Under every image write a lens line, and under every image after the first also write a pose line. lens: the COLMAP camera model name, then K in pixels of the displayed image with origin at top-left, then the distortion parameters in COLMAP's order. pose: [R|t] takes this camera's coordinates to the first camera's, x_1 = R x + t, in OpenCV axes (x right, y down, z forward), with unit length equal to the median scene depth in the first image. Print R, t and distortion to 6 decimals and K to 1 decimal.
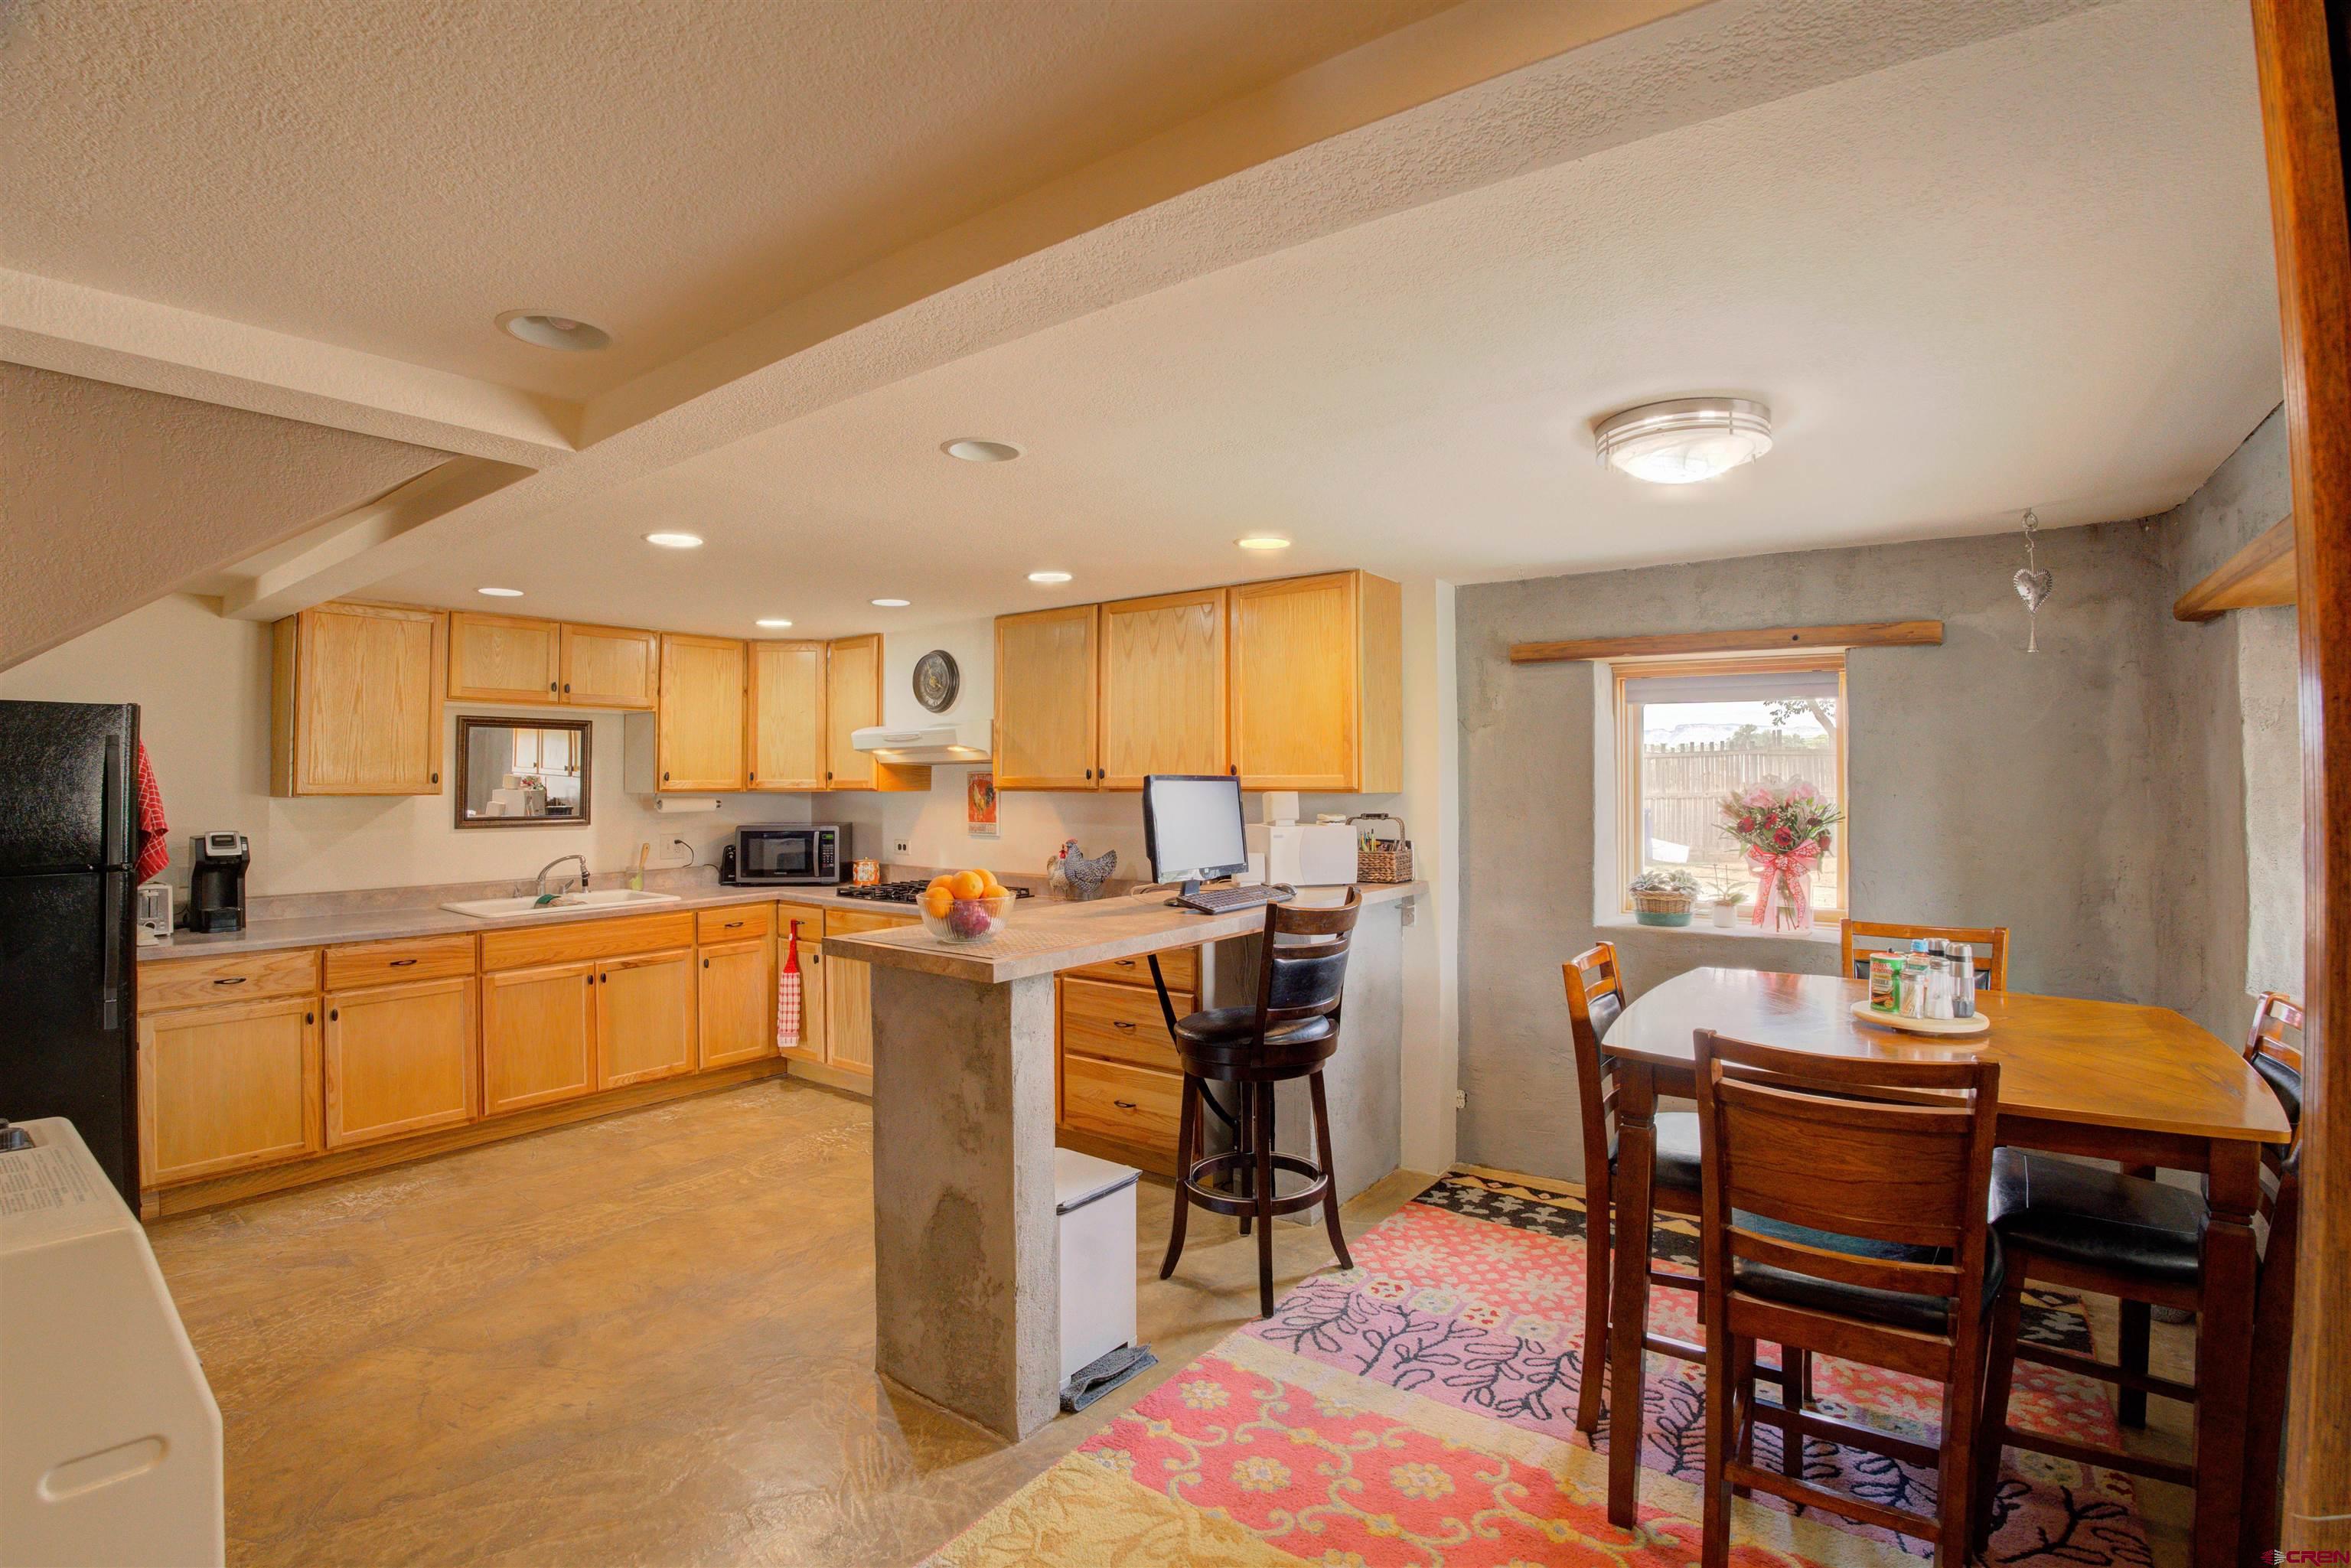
lens RADIAL K [[1067.5, 0, 1163.3], [0, 1067.5, 768.3], [0, 0, 1]] dist [-0.071619, 0.007940]
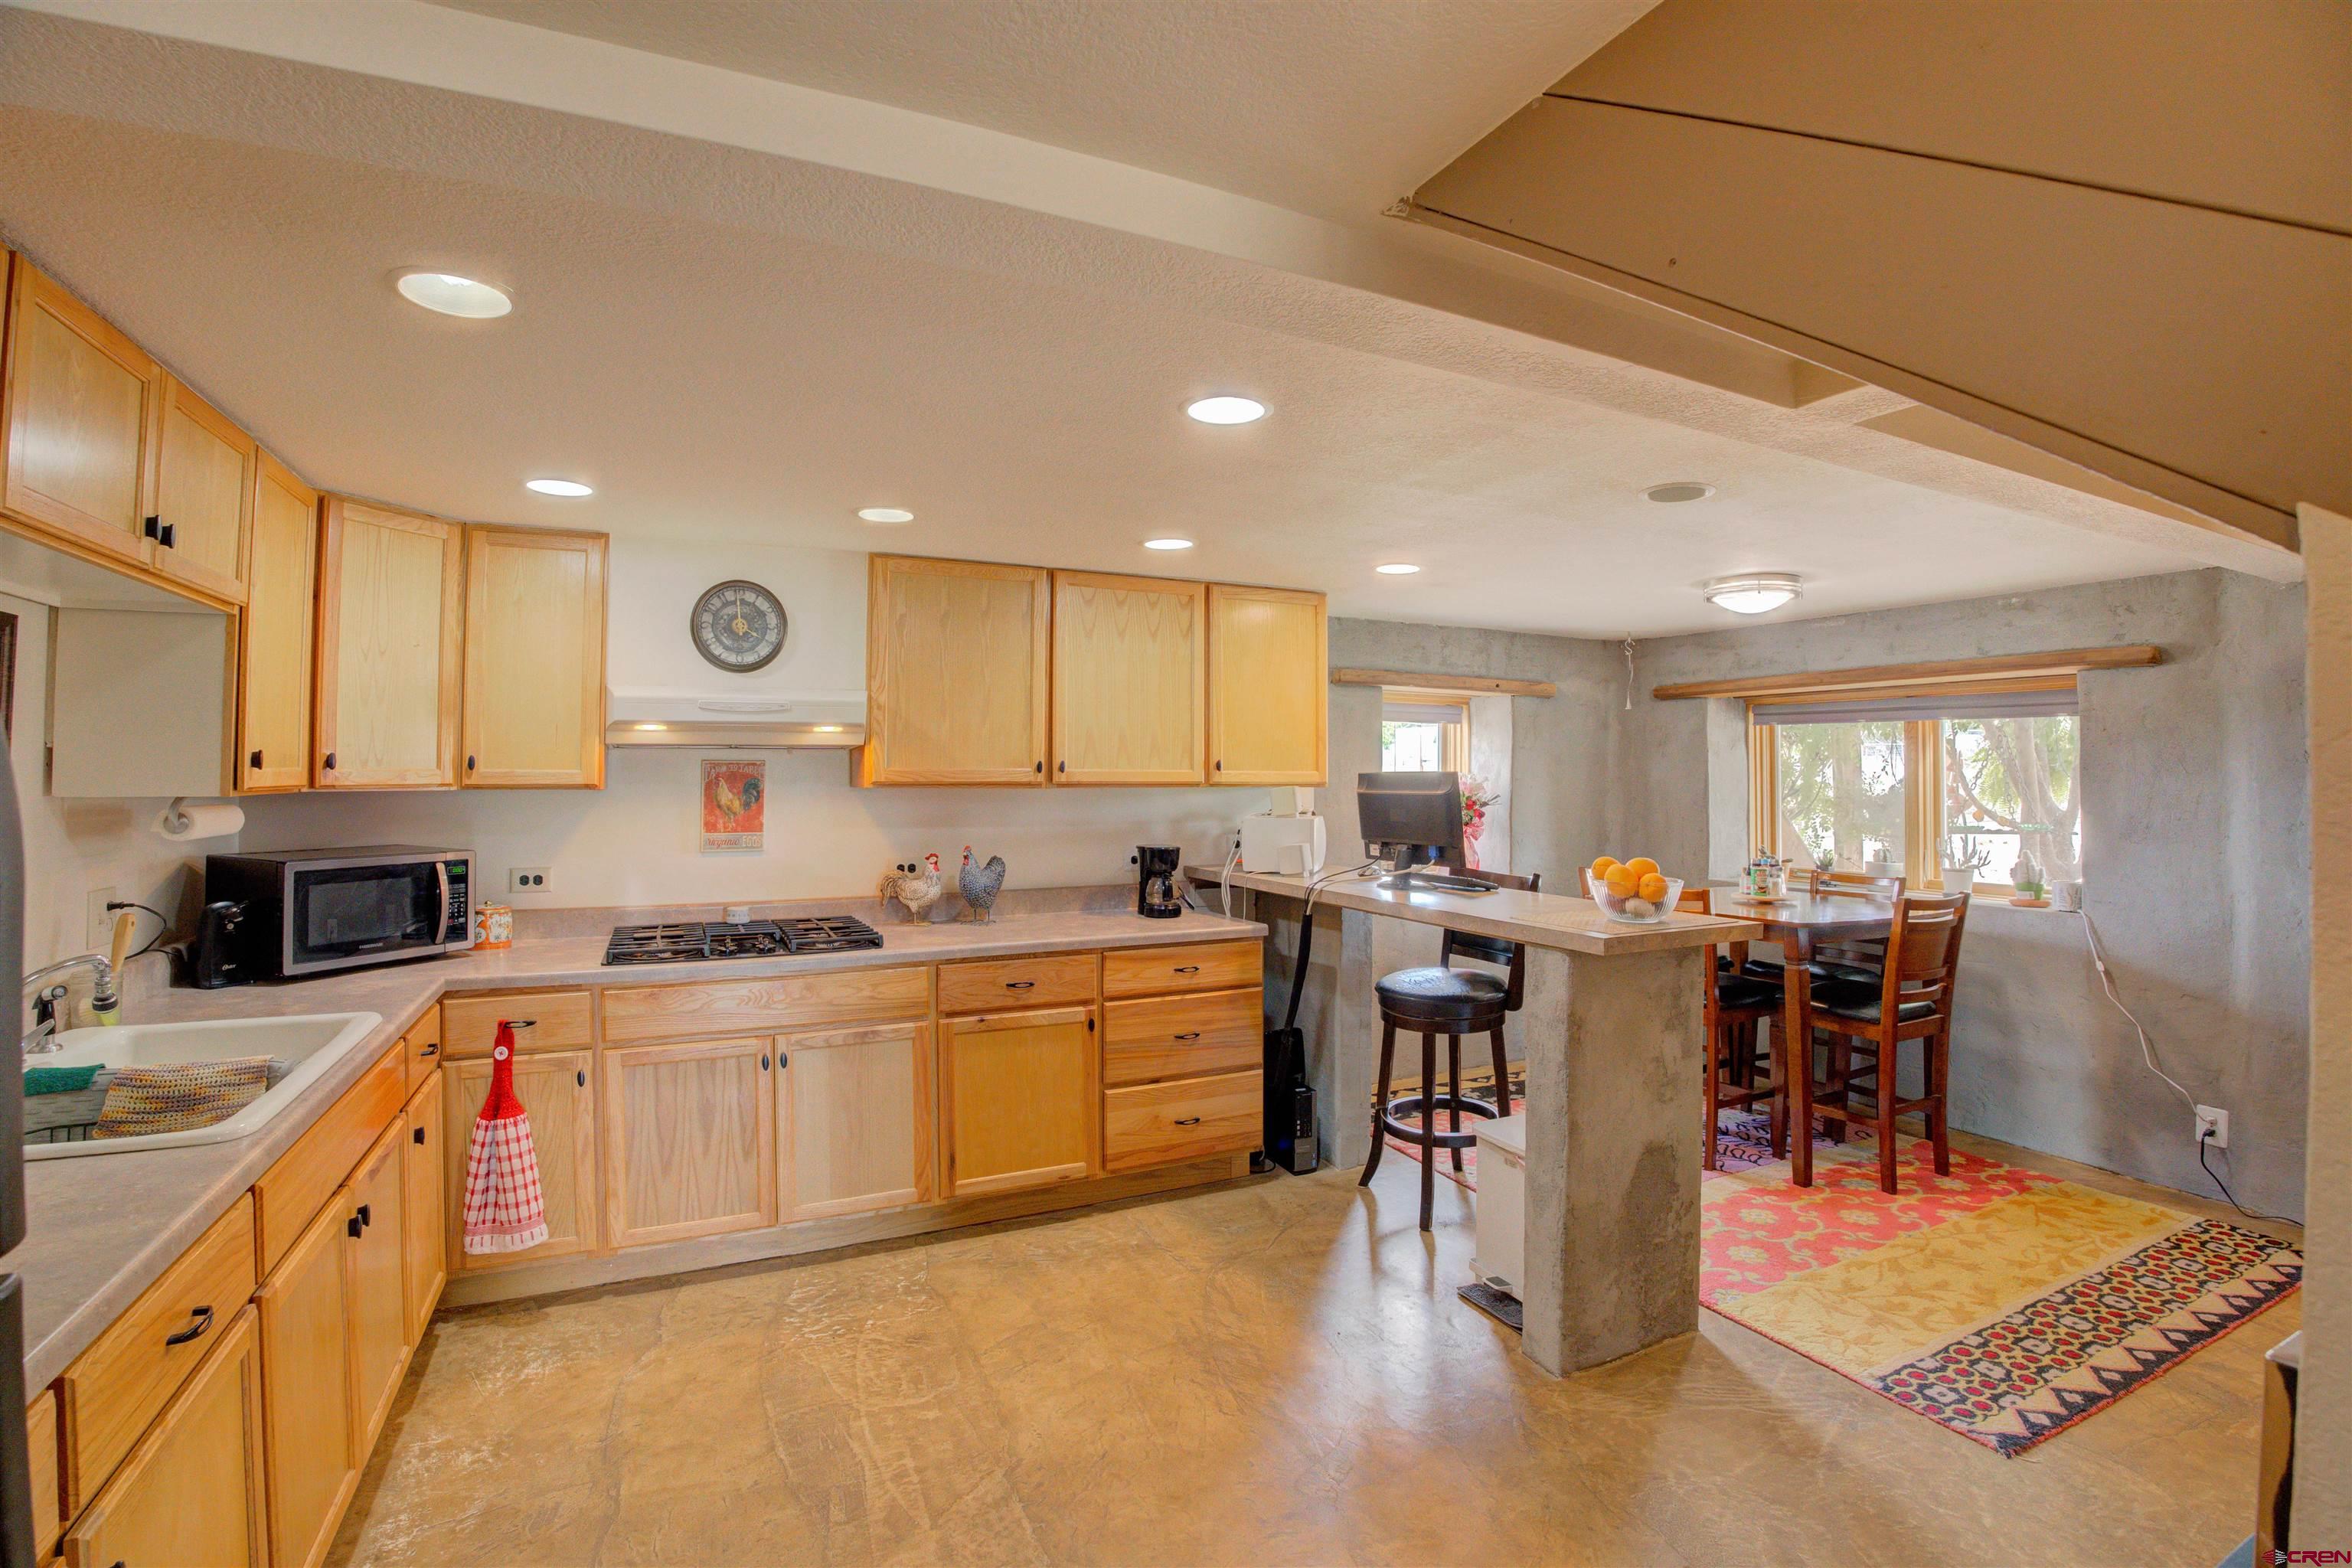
lens RADIAL K [[1068.0, 0, 1192.6], [0, 1068.0, 746.9], [0, 0, 1]] dist [-0.071619, 0.007940]
pose [[0.469334, 0.026374, 0.882627, -0.764580], [-0.015741, 0.999645, -0.021500, 0.005905], [-0.882880, -0.003803, 0.469582, 0.492860]]
